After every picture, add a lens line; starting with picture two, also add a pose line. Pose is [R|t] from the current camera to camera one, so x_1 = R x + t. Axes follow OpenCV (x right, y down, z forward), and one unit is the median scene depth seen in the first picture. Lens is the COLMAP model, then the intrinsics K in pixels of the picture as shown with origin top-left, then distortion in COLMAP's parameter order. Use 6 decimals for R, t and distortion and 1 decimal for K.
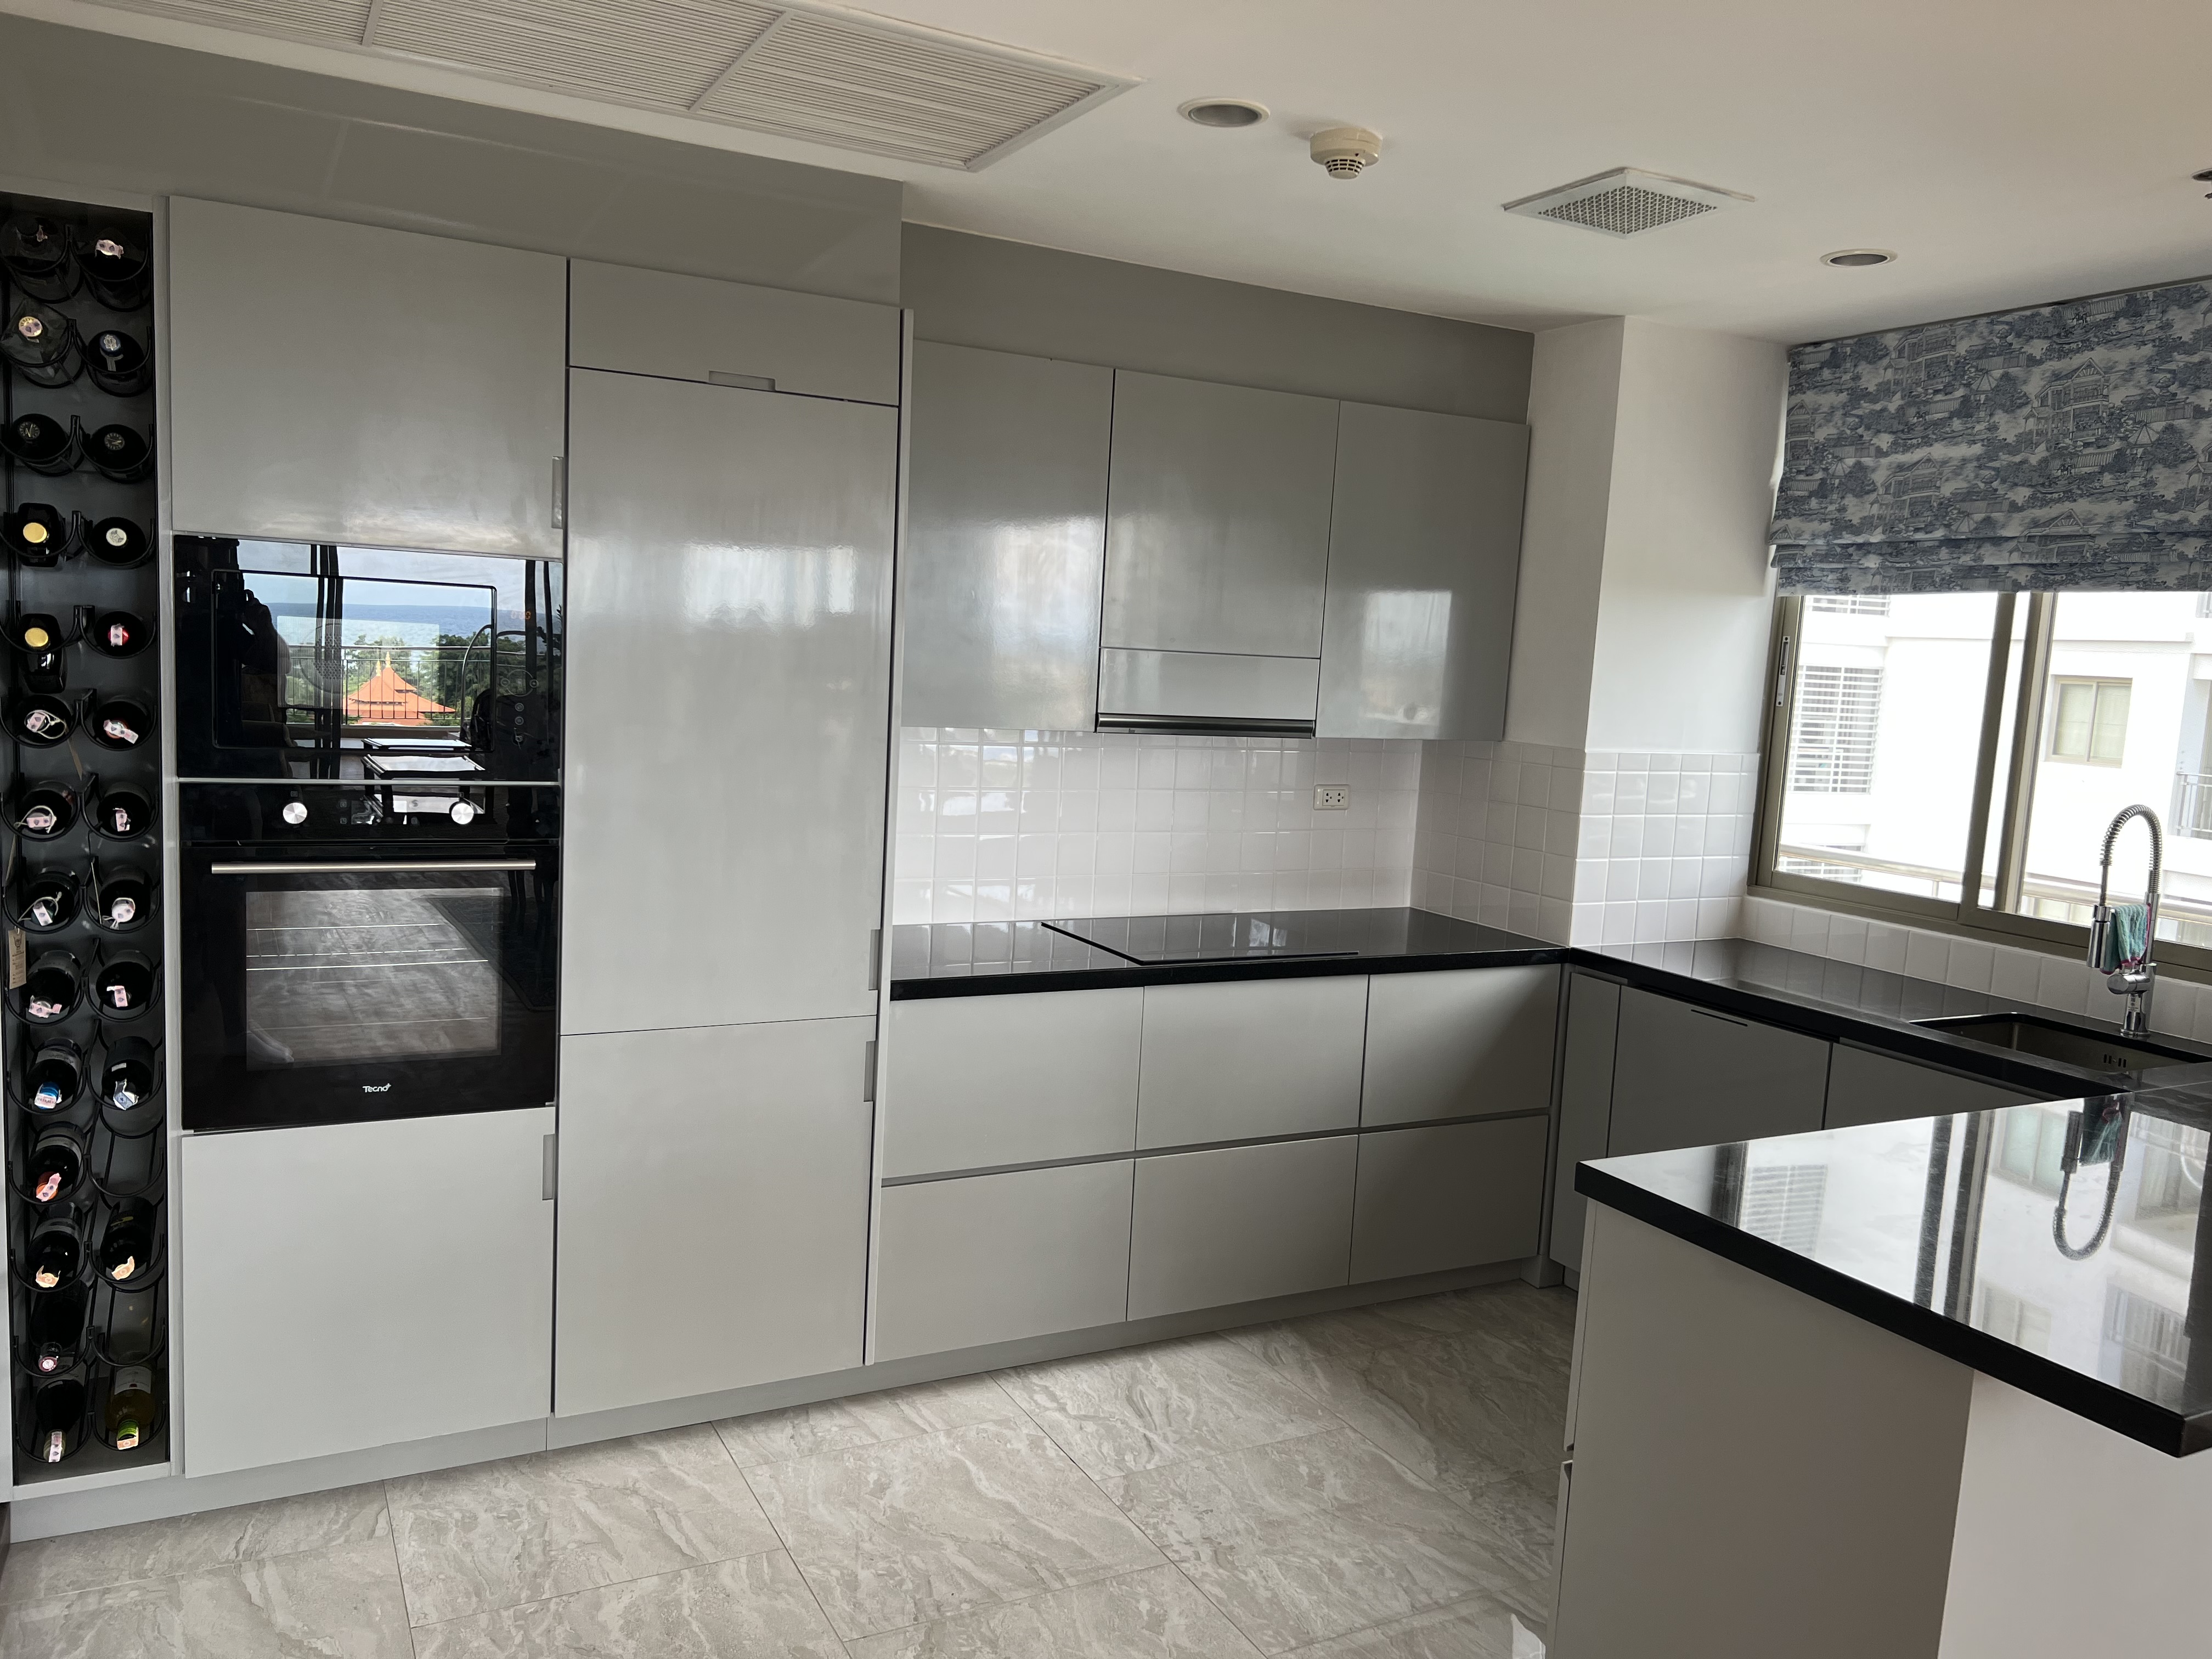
lens RADIAL K [[1677.0, 0, 1072.9], [0, 1677.0, 843.8], [0, 0, 1]] dist [0.171334, -0.202251]
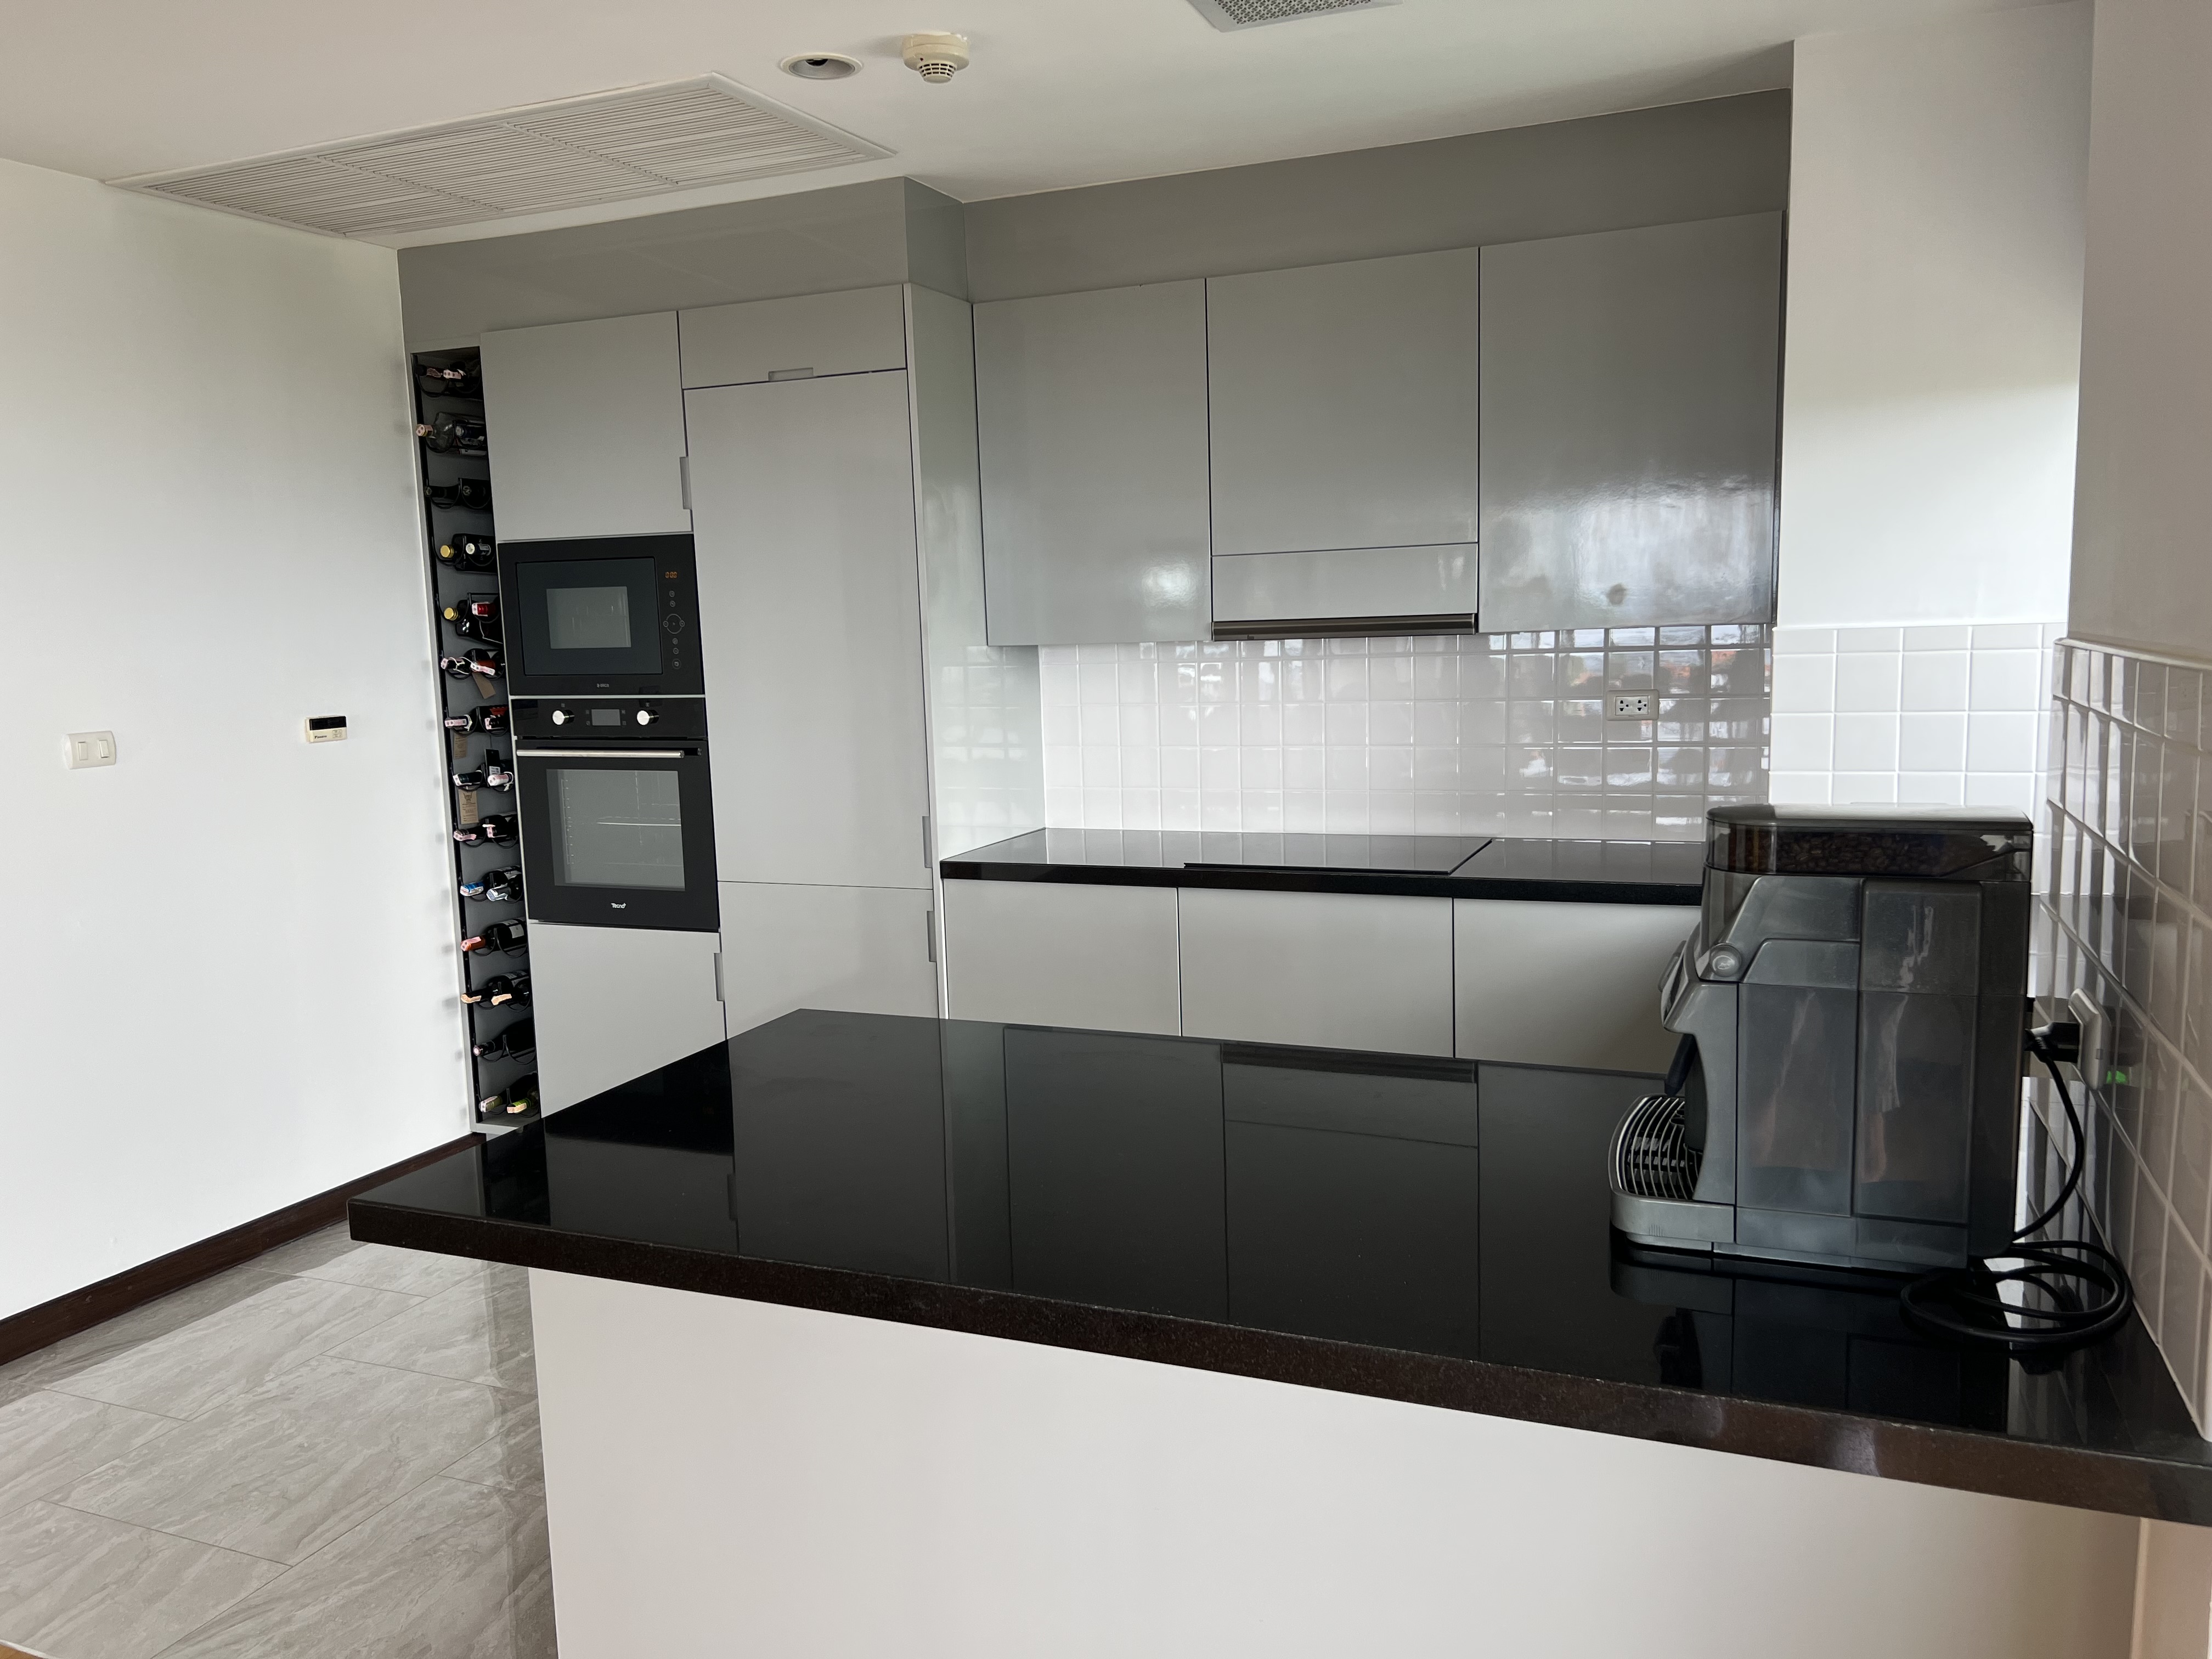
lens RADIAL K [[1677.0, 0, 1072.9], [0, 1677.0, 843.8], [0, 0, 1]] dist [0.171334, -0.202251]
pose [[0.630524, 0.030450, -0.775572, 0.928917], [-0.029662, 0.999446, 0.015124, 0.052980], [0.775602, 0.013469, 0.631078, 0.363748]]
